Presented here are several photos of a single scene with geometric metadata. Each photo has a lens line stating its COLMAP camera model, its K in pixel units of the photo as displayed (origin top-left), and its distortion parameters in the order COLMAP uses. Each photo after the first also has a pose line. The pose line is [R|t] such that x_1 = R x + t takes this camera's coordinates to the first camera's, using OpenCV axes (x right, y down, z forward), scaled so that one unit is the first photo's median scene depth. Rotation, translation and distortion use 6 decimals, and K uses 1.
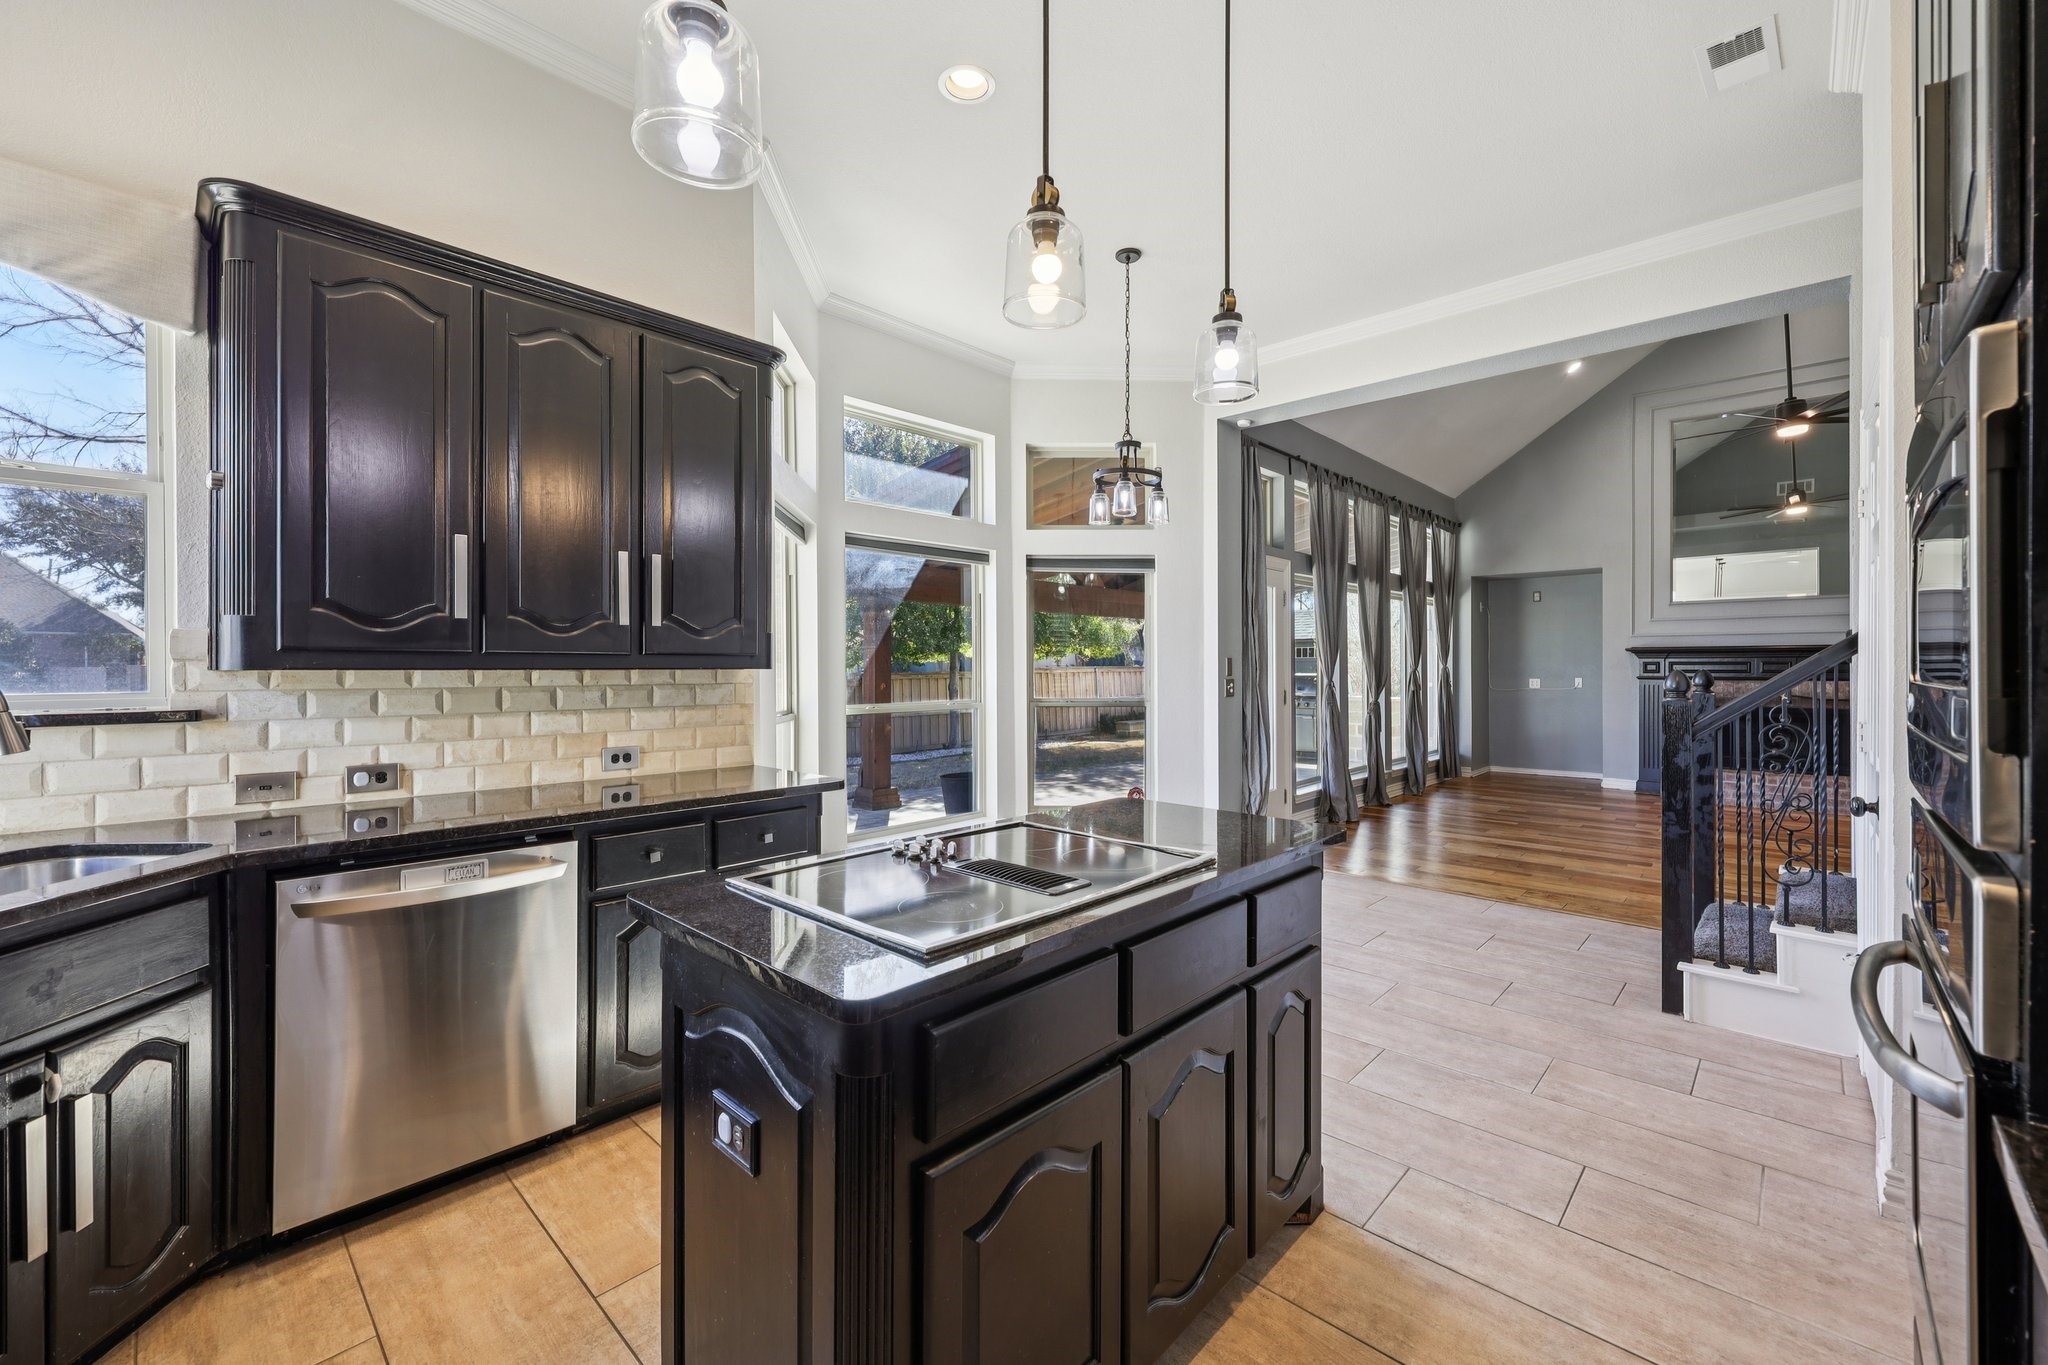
lens RADIAL K [[835.0, 0, 1026.2], [0, 835.0, 660.1], [0, 0, 1]] dist [0.000365, 0.000178]
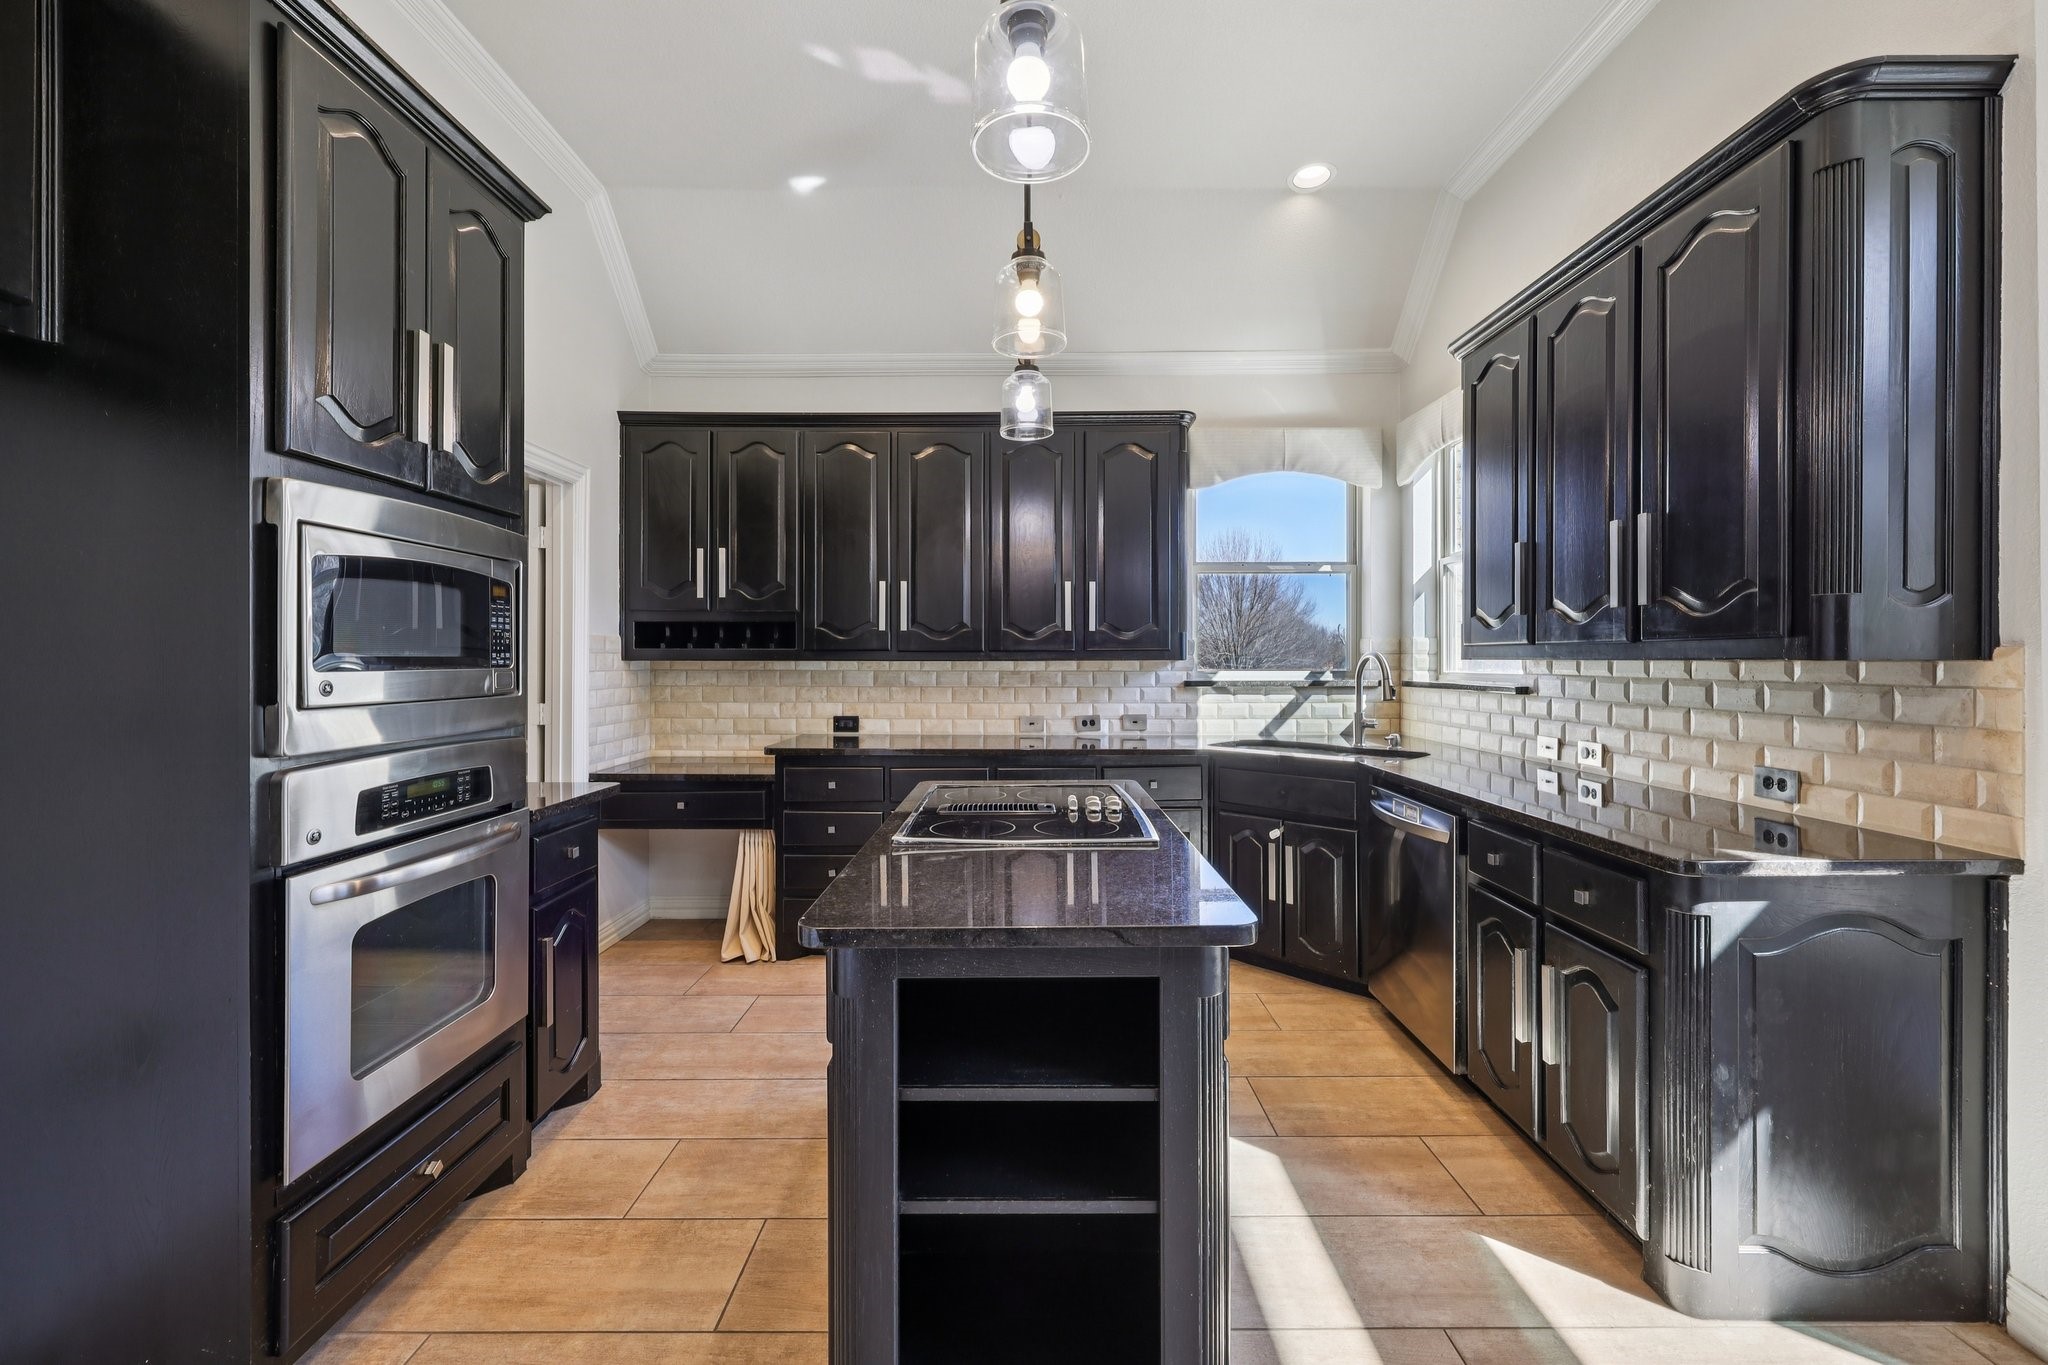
lens RADIAL K [[835.0, 0, 1026.2], [0, 835.0, 660.1], [0, 0, 1]] dist [0.000365, 0.000178]
pose [[-0.727114, -0.002495, -0.686512, 0.488084], [0.000136, 0.999993, -0.003778, 0.014336], [0.686516, -0.002840, -0.727109, 1.111355]]
